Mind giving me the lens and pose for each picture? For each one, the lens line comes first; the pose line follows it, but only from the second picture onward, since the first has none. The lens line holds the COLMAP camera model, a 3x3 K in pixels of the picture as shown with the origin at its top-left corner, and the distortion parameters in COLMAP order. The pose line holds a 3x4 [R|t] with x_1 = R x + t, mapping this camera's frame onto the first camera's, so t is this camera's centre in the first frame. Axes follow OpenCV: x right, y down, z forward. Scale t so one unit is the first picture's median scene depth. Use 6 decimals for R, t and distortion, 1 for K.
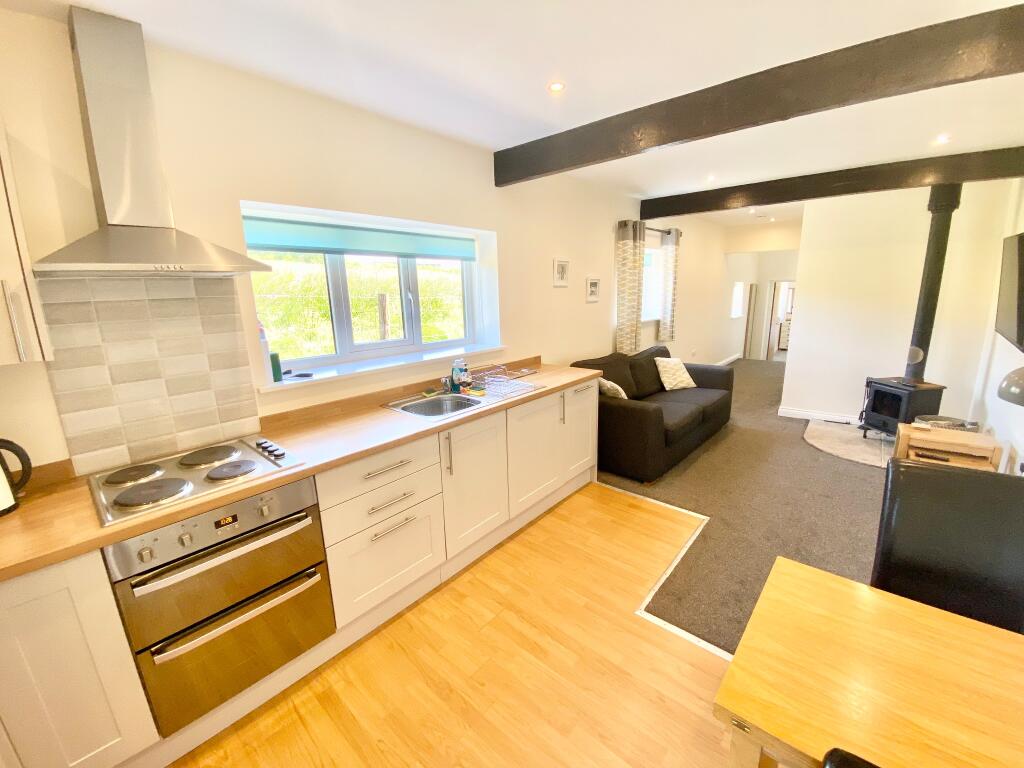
lens RADIAL K [[410.1, 0, 512.0], [0, 410.1, 384.0], [0, 0, 1]] dist [0.020875, -0.018955]
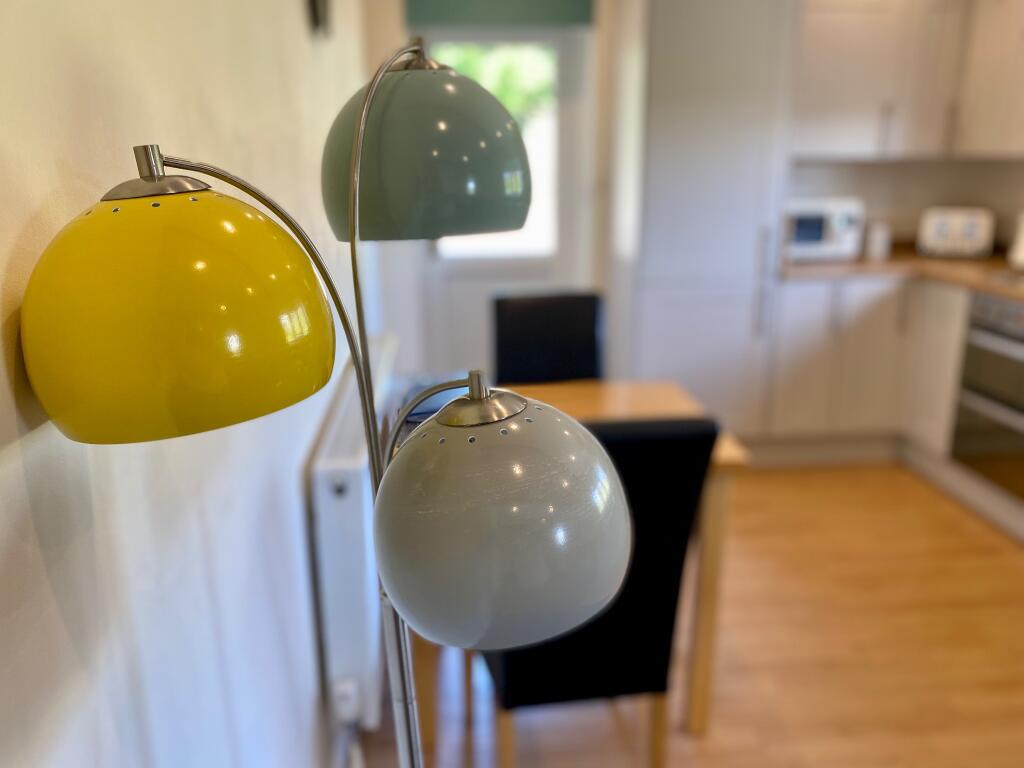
lens RADIAL K [[761.7, 0, 512.0], [0, 761.7, 384.0], [0, 0, 1]] dist [0.005830, 0.001528]
pose [[-0.698222, 0.226588, -0.679076, 1.163670], [-0.128001, 0.893786, 0.429840, -0.142168], [0.704345, 0.387046, -0.595057, 0.930094]]
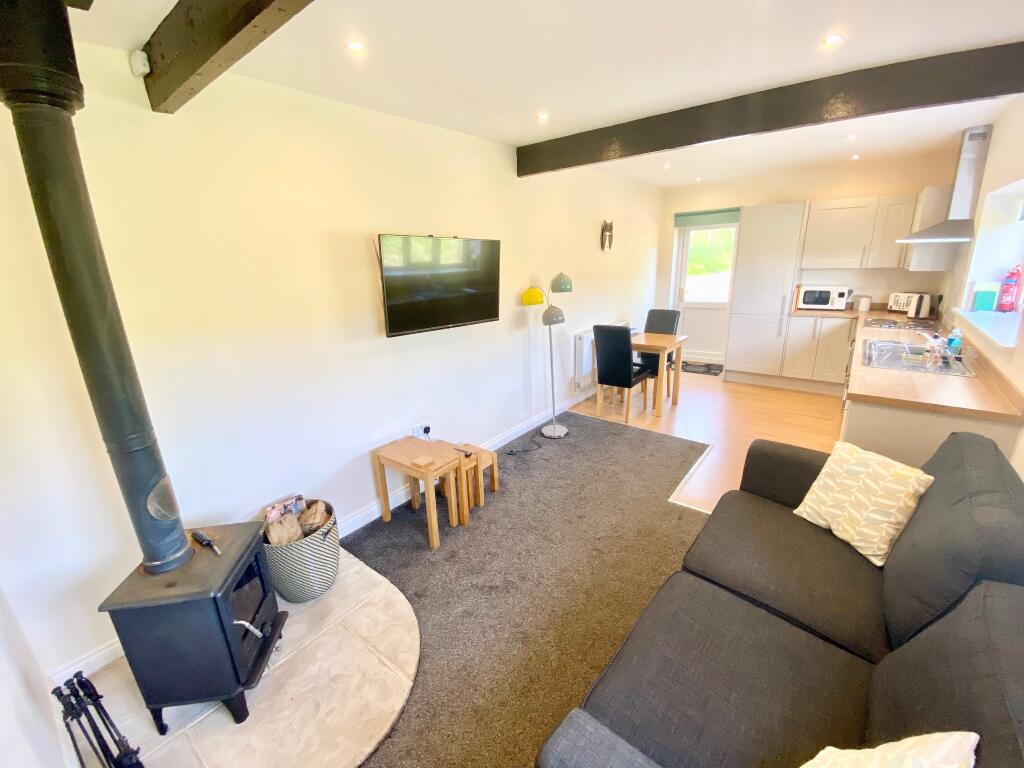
lens RADIAL K [[410.1, 0, 512.0], [0, 410.1, 384.0], [0, 0, 1]] dist [0.020875, -0.018955]
pose [[-0.997404, 0.069341, -0.019437, 1.236540], [0.050604, 0.866900, 0.495906, -0.621785], [0.051237, 0.493635, -0.868159, 2.434352]]
